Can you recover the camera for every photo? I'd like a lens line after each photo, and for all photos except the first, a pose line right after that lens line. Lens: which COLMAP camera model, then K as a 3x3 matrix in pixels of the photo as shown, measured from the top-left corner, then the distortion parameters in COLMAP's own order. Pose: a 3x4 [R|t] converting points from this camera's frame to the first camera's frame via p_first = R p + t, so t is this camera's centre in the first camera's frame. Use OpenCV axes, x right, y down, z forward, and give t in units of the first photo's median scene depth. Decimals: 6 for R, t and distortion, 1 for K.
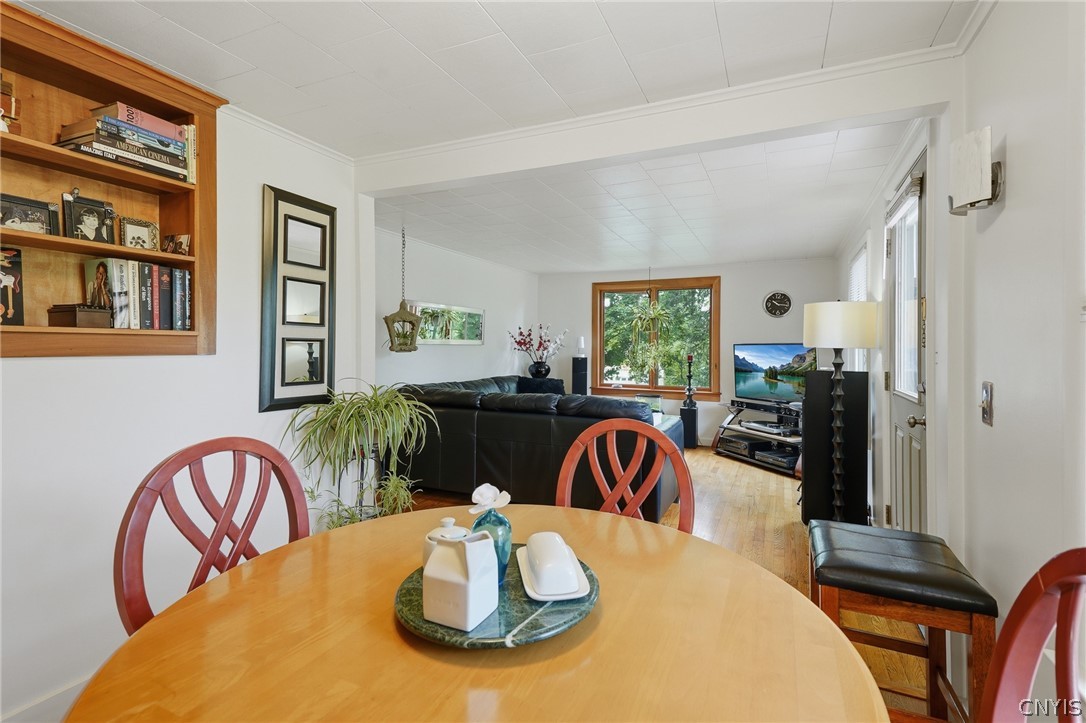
lens RADIAL K [[525.0, 0, 542.7], [0, 525.0, 345.9], [0, 0, 1]] dist [0.001044, 0.000137]
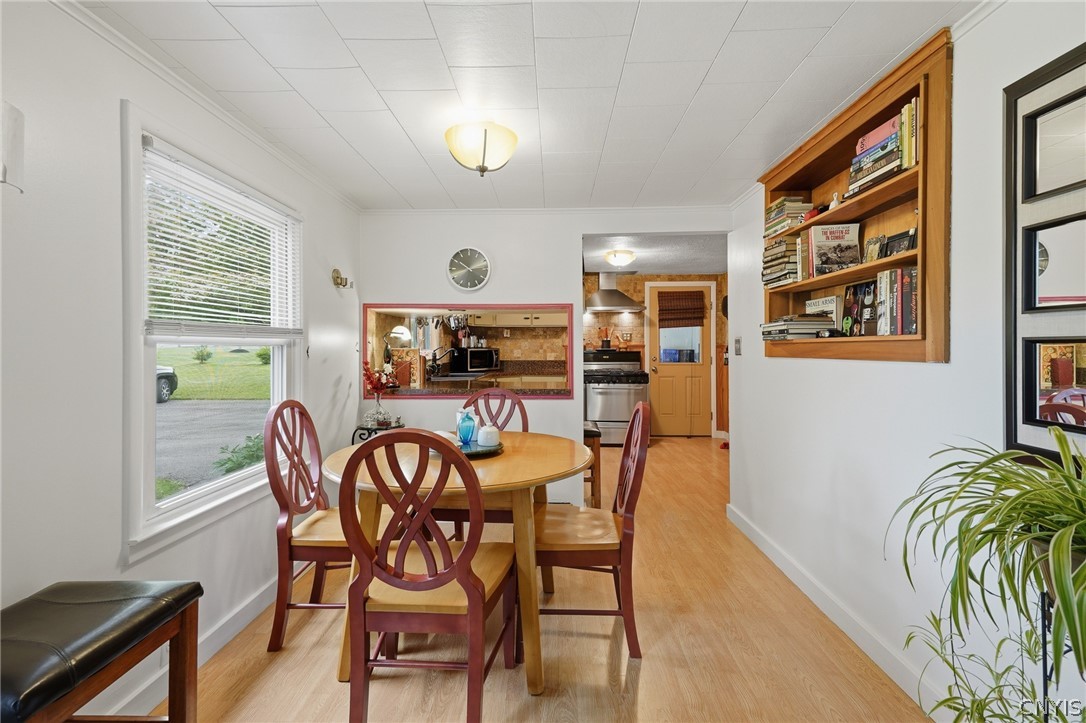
lens RADIAL K [[525.0, 0, 542.7], [0, 525.0, 345.9], [0, 0, 1]] dist [0.001044, 0.000137]
pose [[-0.925189, -0.005248, -0.379470, 0.245761], [-0.002005, 0.999958, -0.008940, -0.000818], [0.379501, -0.007510, -0.925161, 1.659106]]
